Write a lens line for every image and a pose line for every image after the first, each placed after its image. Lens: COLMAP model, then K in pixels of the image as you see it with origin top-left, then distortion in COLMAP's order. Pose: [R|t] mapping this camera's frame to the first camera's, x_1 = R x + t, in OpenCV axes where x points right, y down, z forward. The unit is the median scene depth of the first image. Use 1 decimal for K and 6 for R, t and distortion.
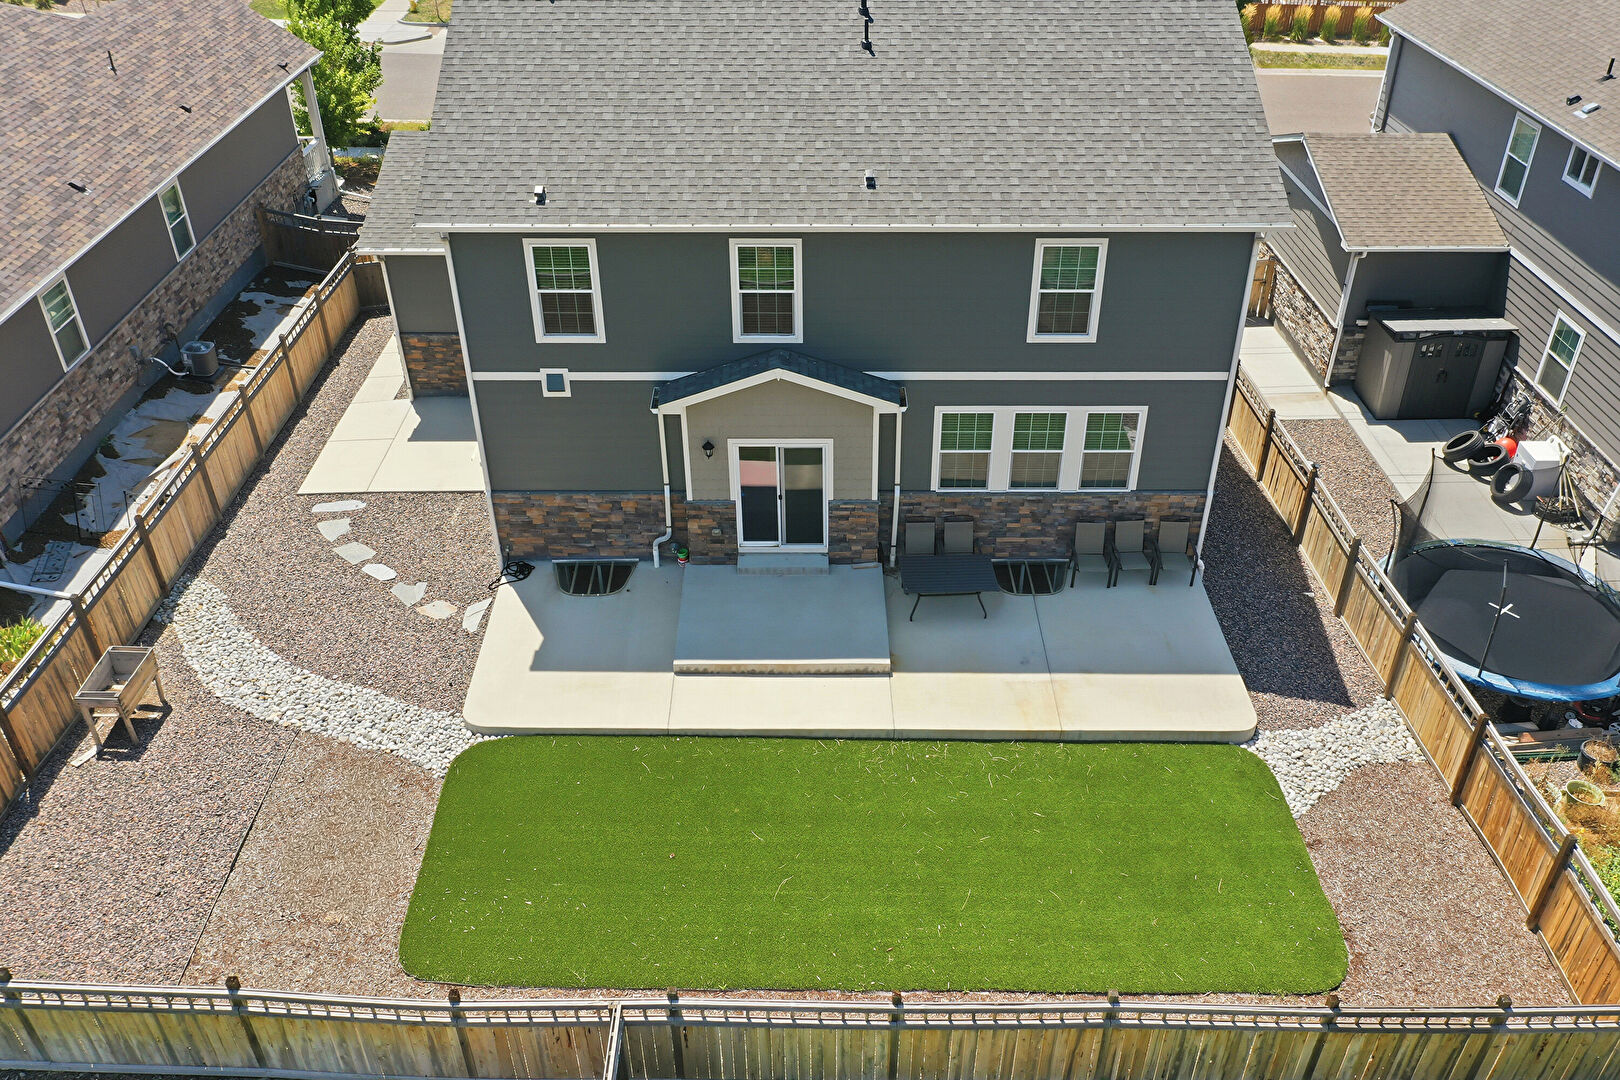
lens RADIAL K [[1306.8, 0, 852.5], [0, 1306.8, 555.3], [0, 0, 1]] dist [-0.003491, -0.005335]
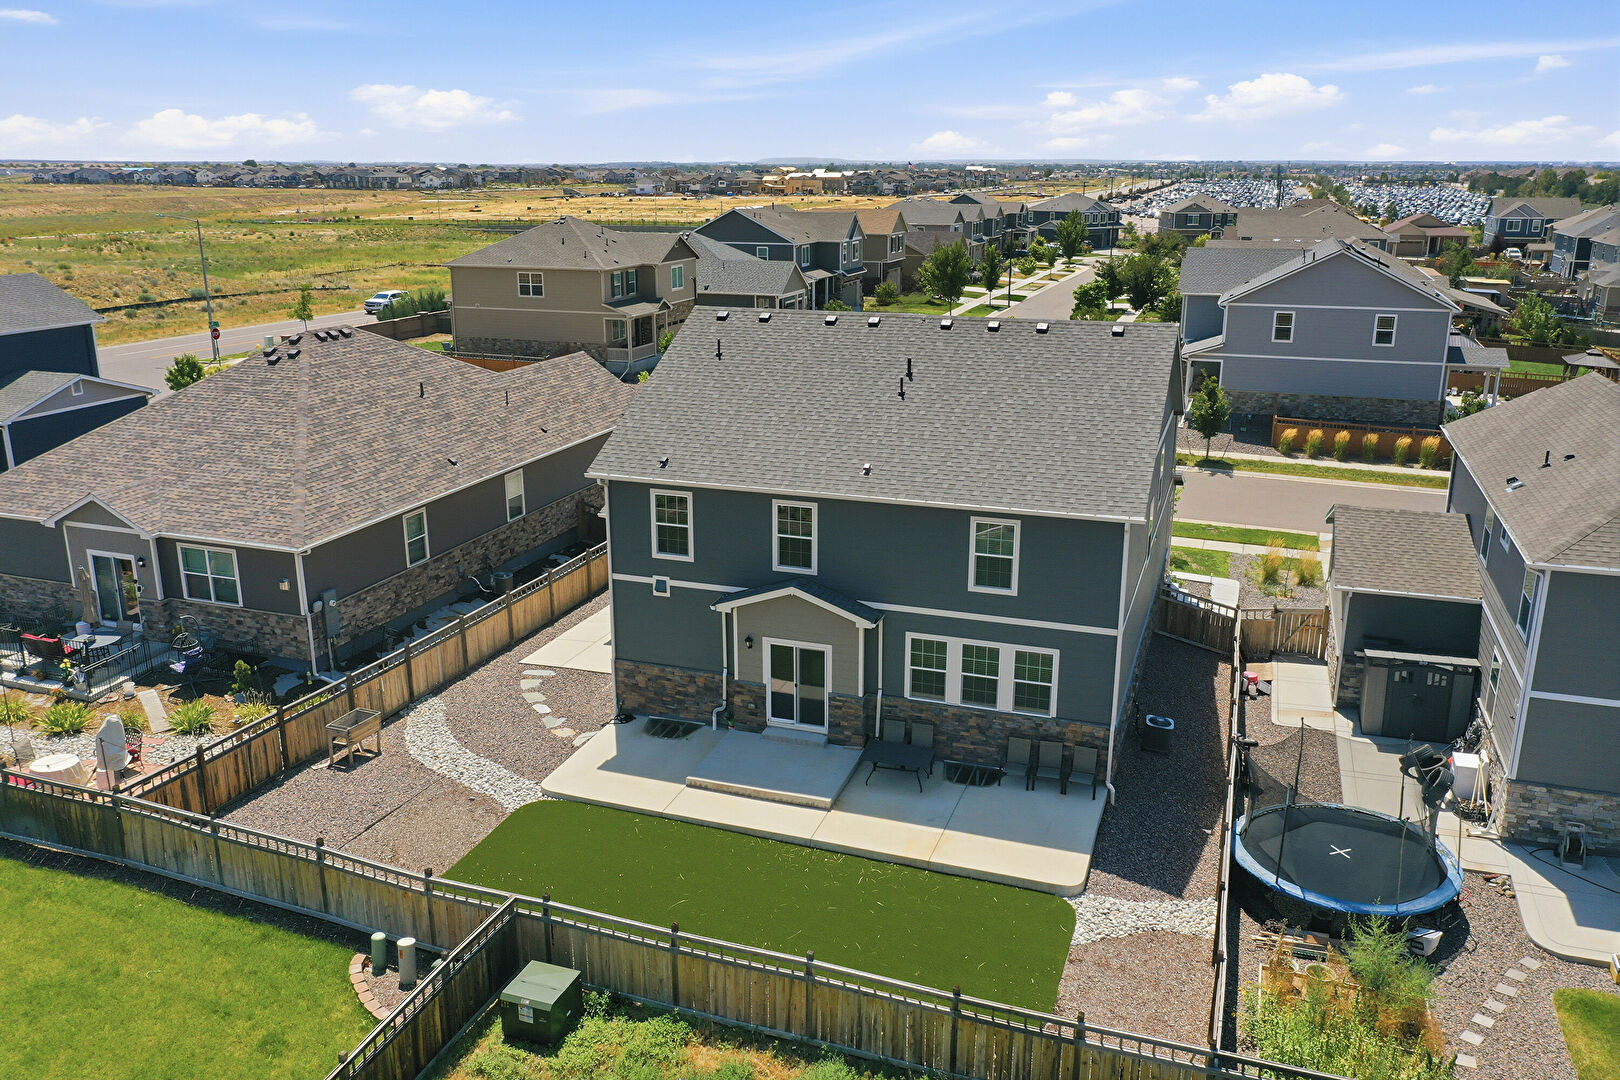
lens RADIAL K [[1306.8, 0, 852.5], [0, 1306.8, 555.3], [0, 0, 1]] dist [-0.003491, -0.005335]
pose [[0.943587, 0.090344, -0.318562, 0.429143], [-0.185087, 0.941636, -0.281184, 0.203726], [0.274566, 0.324283, 0.905237, -0.293383]]
